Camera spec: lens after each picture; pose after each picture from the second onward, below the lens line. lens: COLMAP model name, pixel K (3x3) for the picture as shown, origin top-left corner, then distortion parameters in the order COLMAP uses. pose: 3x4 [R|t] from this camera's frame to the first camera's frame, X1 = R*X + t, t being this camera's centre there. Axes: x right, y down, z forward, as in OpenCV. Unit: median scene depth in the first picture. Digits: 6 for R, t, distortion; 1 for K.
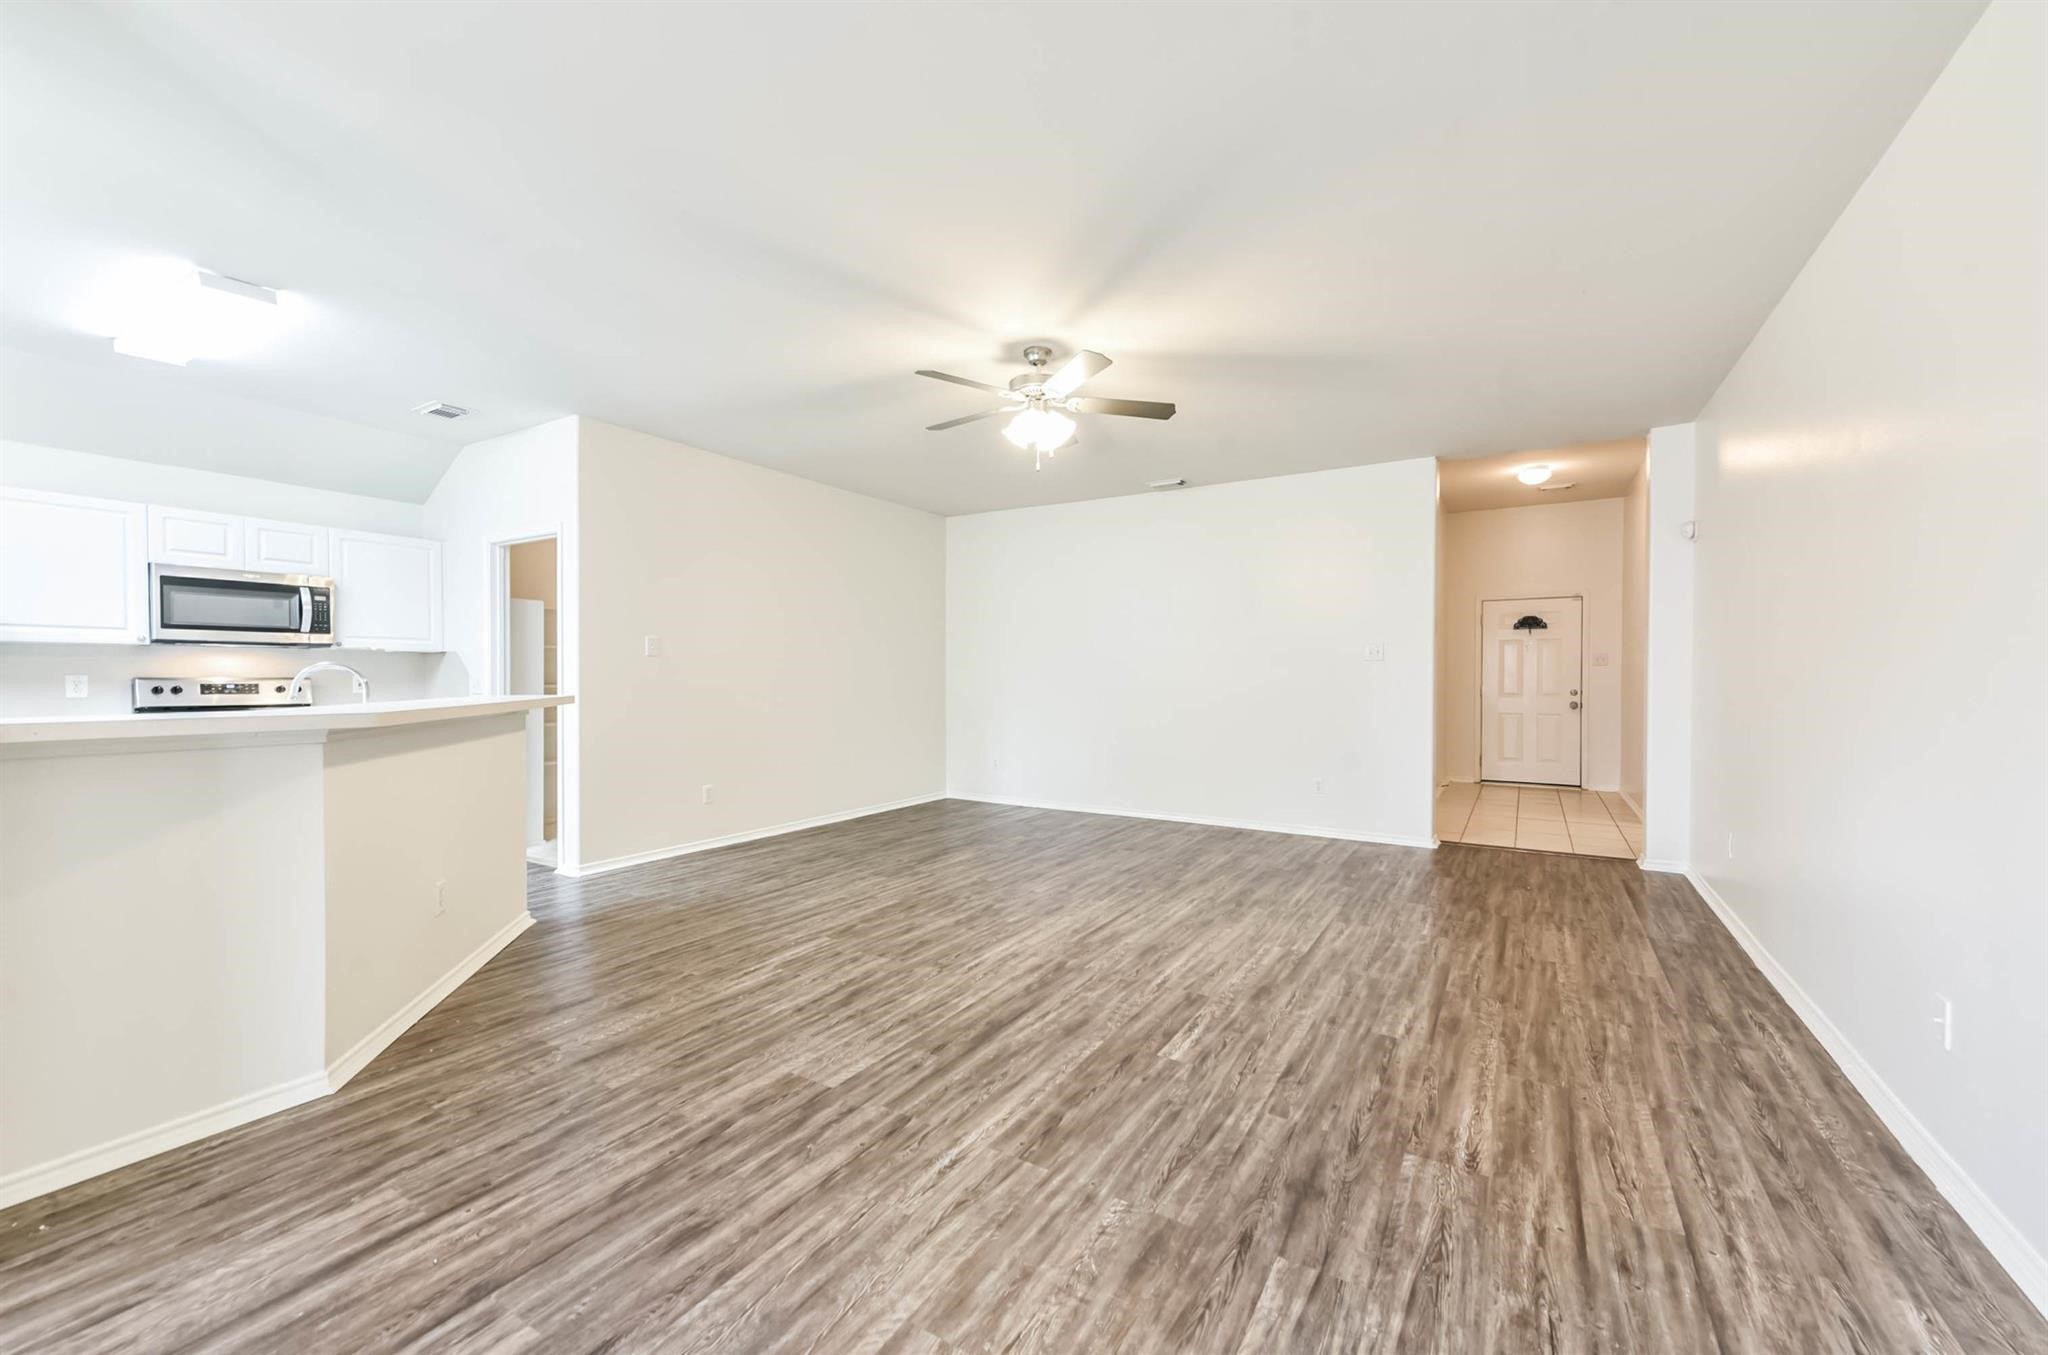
lens RADIAL K [[798.7, 0, 1036.4], [0, 798.7, 686.7], [0, 0, 1]] dist [0.010277, -0.000422]
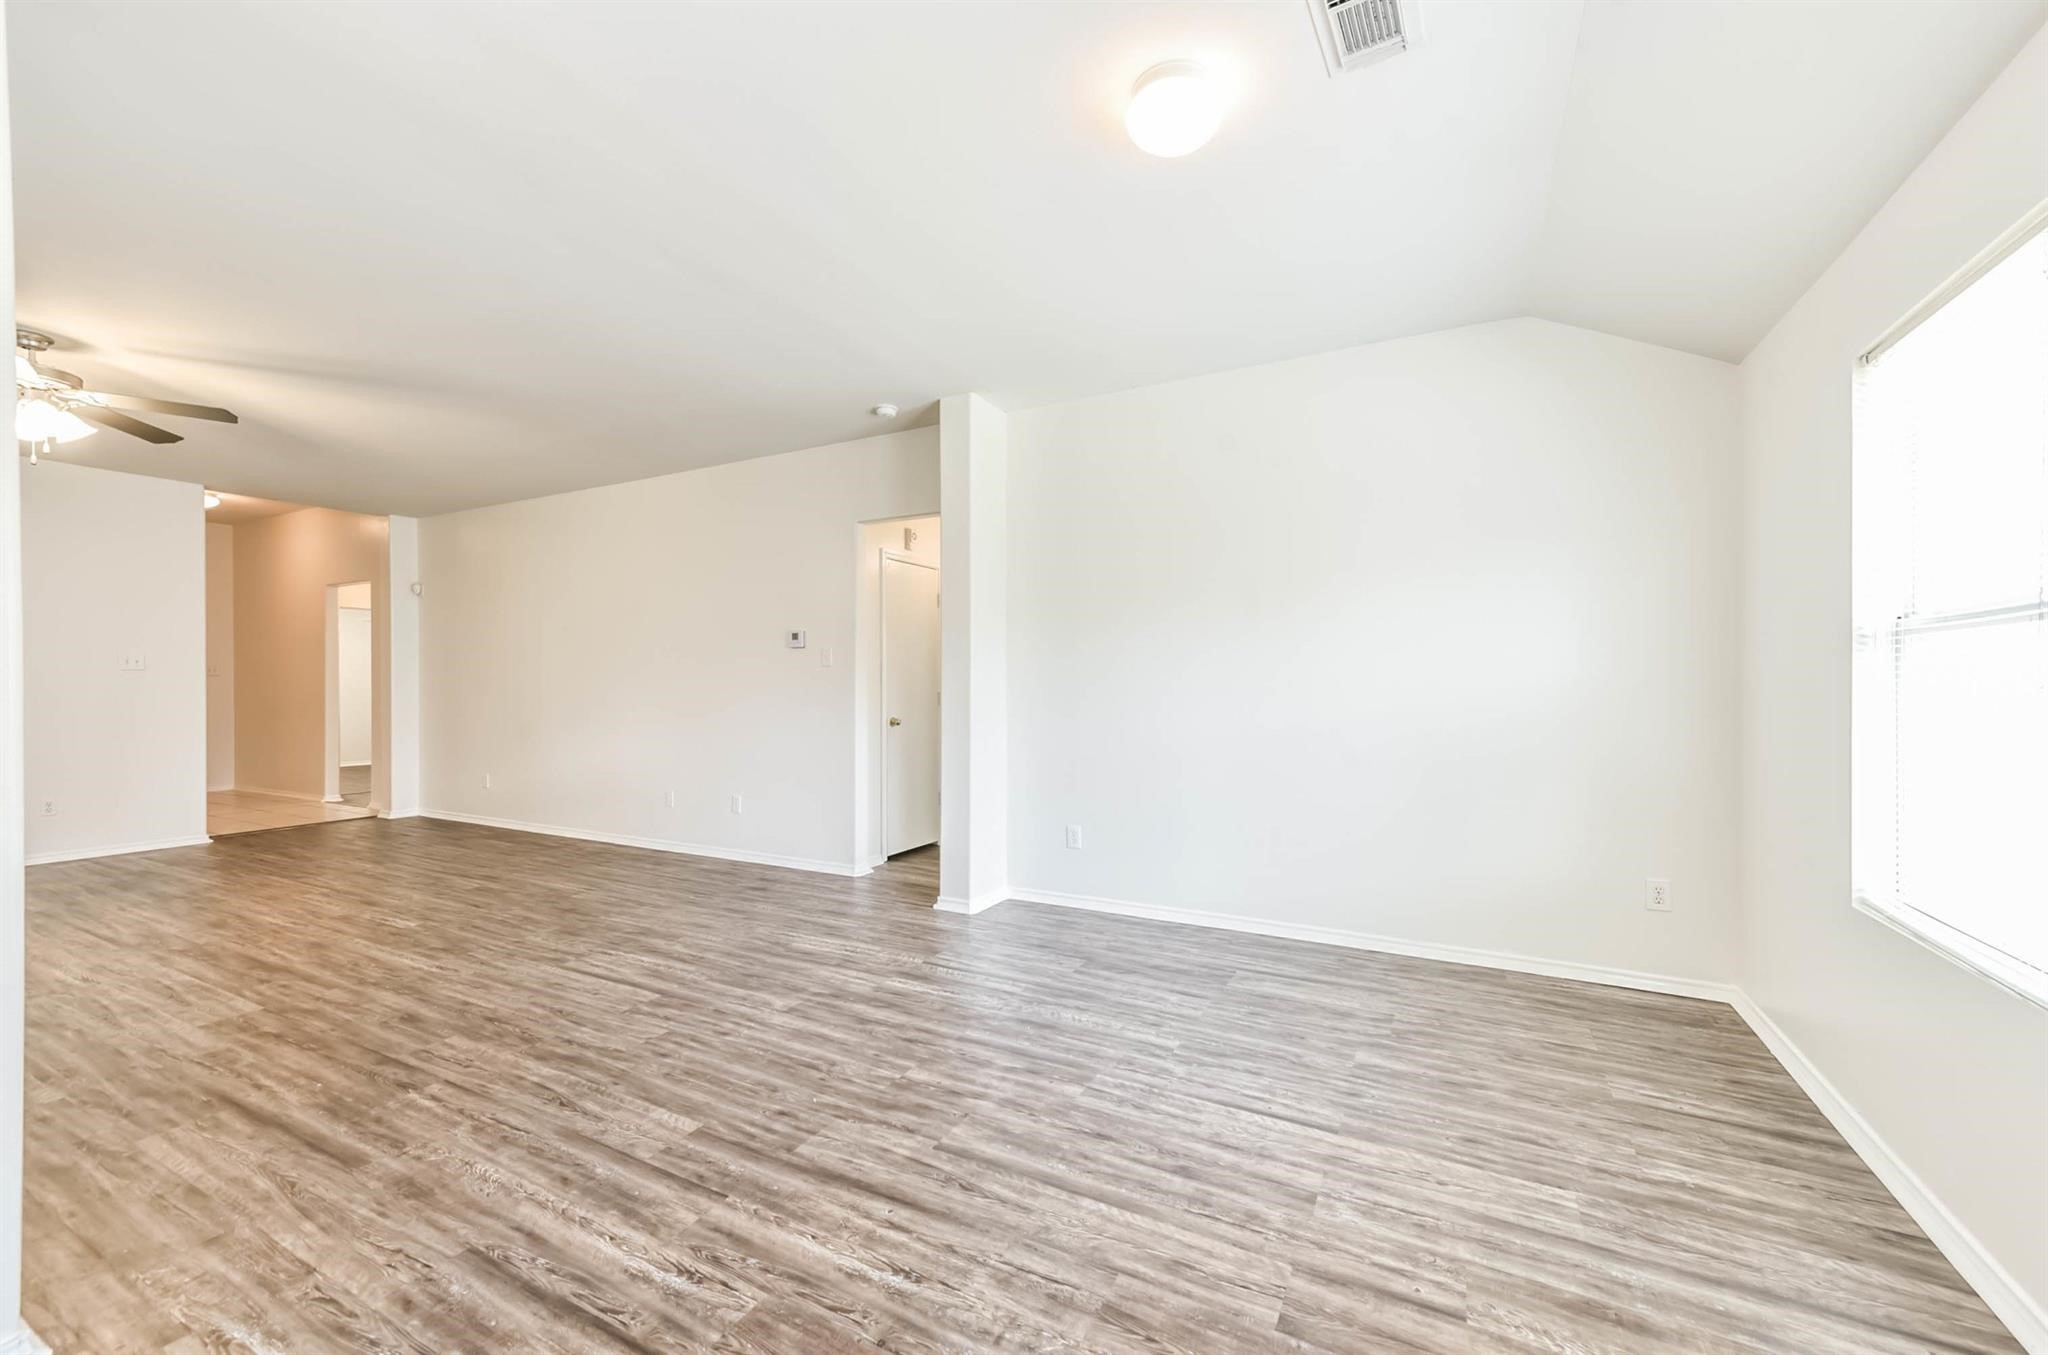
lens RADIAL K [[798.7, 0, 1036.4], [0, 798.7, 686.7], [0, 0, 1]] dist [0.010277, -0.000422]
pose [[-0.062111, -0.004131, 0.998061, -1.125030], [0.016524, 0.999850, 0.005166, 0.003016], [-0.997932, 0.016813, -0.062034, -0.105839]]
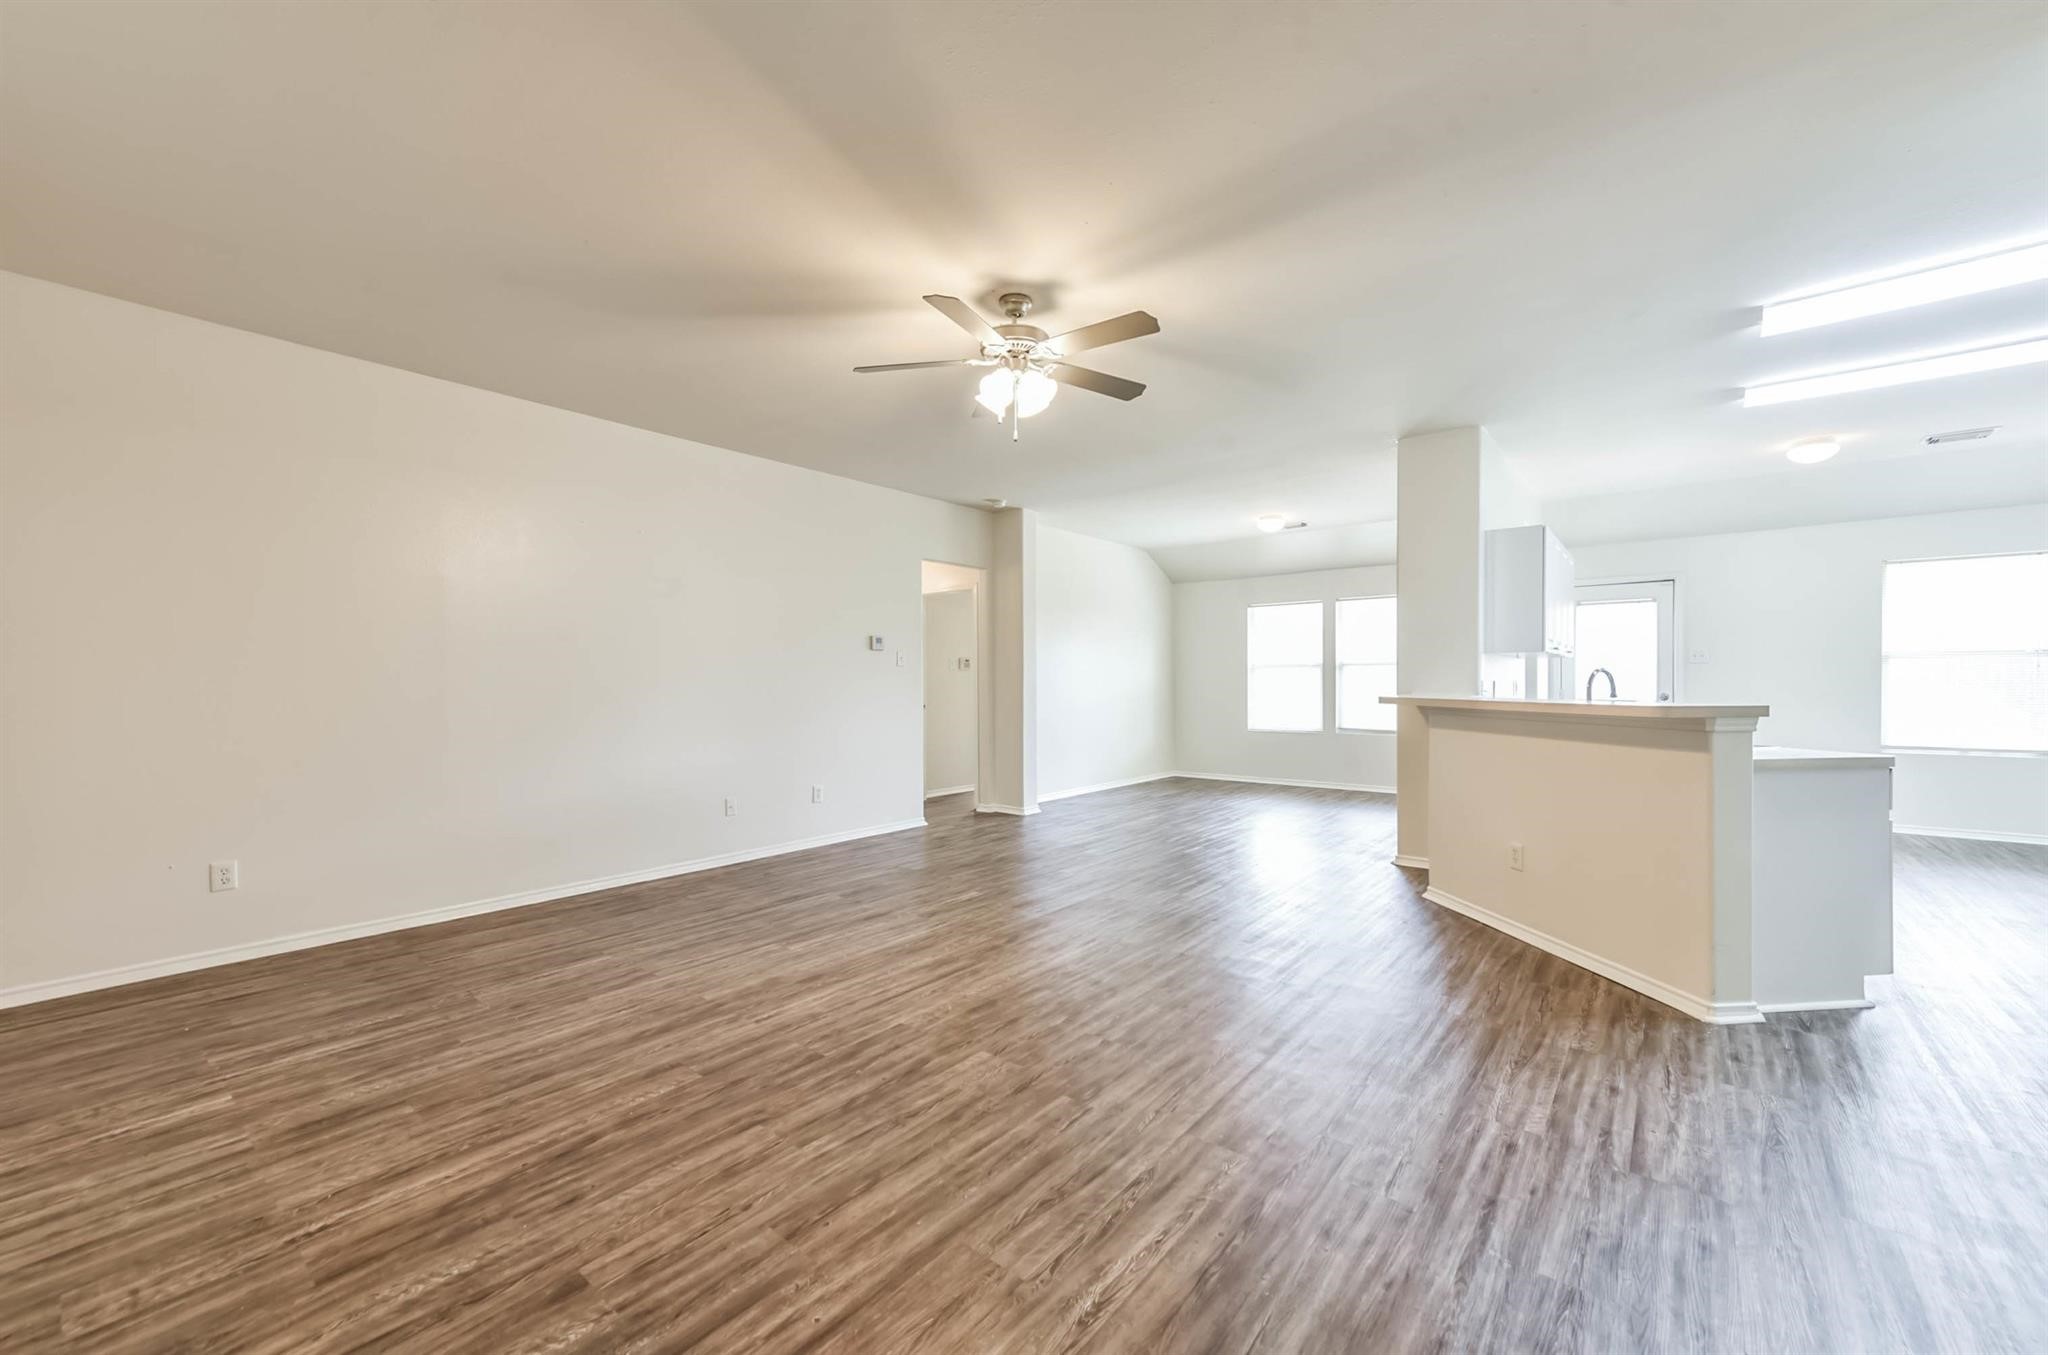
lens RADIAL K [[803.0, 0, 1037.1], [0, 803.0, 686.4], [0, 0, 1]] dist [0.010042, 0.000076]
pose [[-0.991817, 0.001409, 0.127658, -0.145877], [0.004378, 0.999726, 0.022976, -0.029606], [-0.127591, 0.023347, -0.991552, 2.073785]]
